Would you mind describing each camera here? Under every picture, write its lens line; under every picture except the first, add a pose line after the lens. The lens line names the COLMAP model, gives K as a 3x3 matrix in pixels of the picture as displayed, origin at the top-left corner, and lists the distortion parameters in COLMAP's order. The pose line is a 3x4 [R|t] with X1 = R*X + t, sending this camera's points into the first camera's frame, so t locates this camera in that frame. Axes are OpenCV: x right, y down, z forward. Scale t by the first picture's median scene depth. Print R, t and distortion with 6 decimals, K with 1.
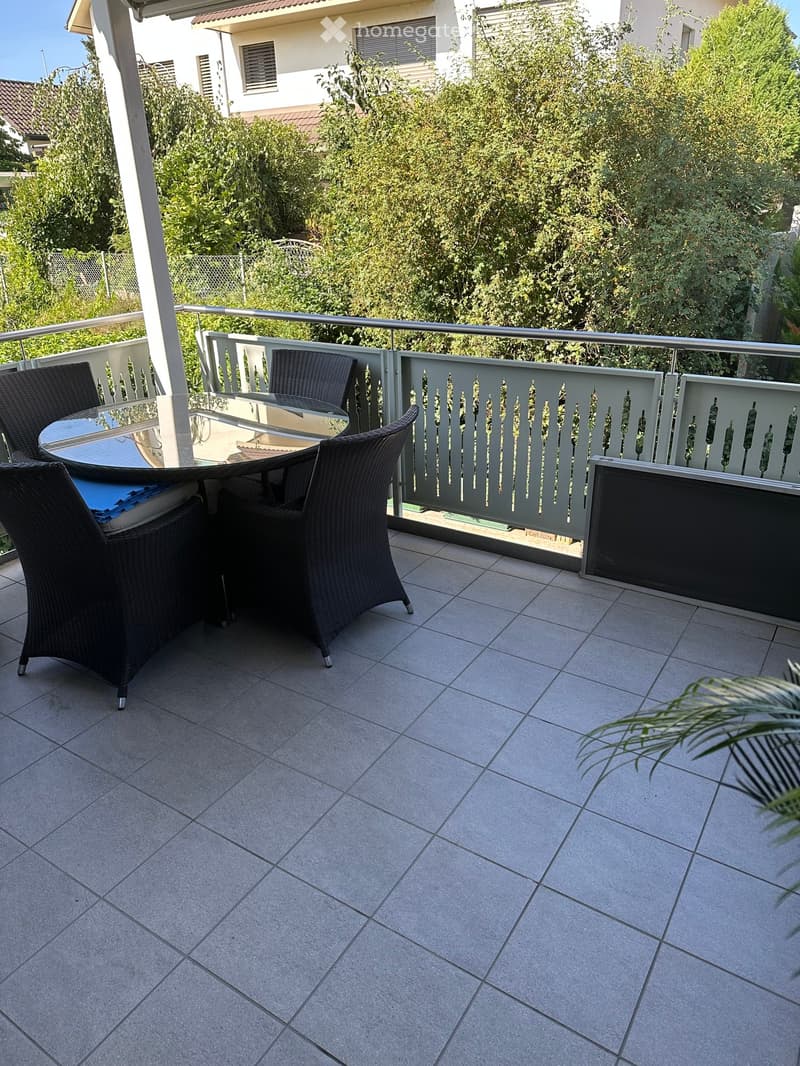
lens RADIAL K [[752.5, 0, 400.0], [0, 752.5, 533.0], [0, 0, 1]] dist [-0.002790, -0.002461]
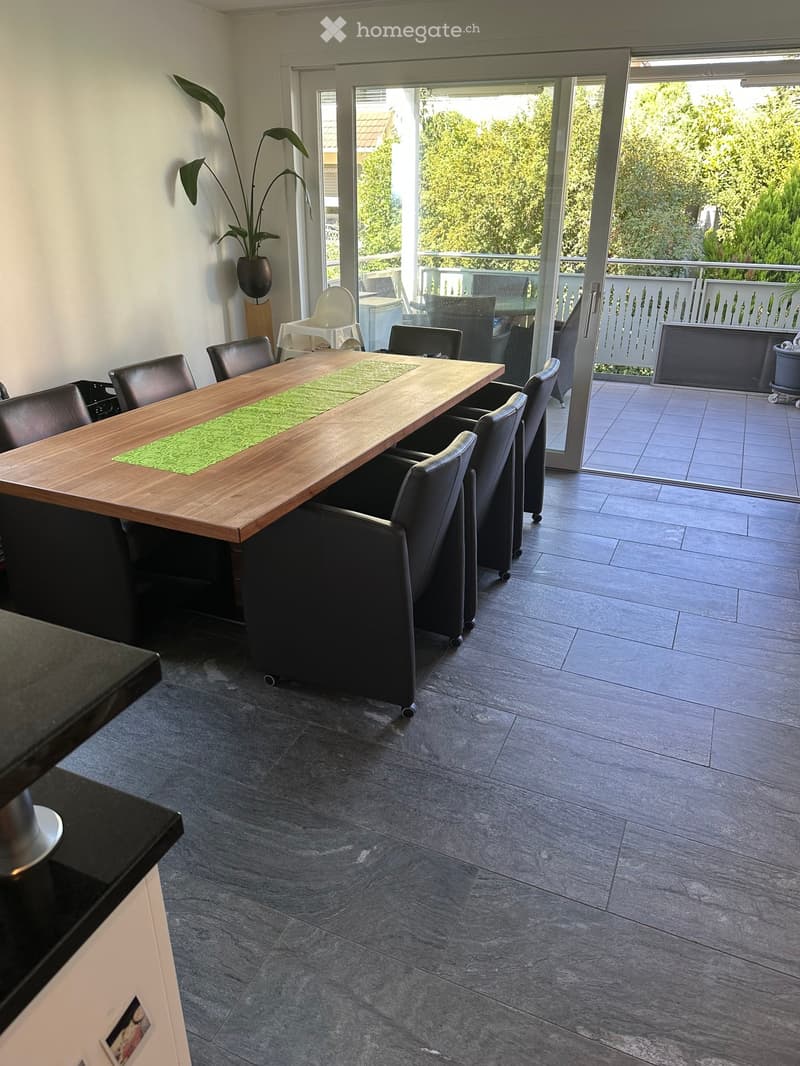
lens RADIAL K [[752.5, 0, 400.0], [0, 752.5, 533.0], [0, 0, 1]] dist [-0.002790, -0.002461]
pose [[0.986739, -0.030217, 0.159477, -0.434532], [0.030609, 0.999531, -0.000005, 0.249902], [-0.159403, 0.004887, 0.987202, -0.507847]]
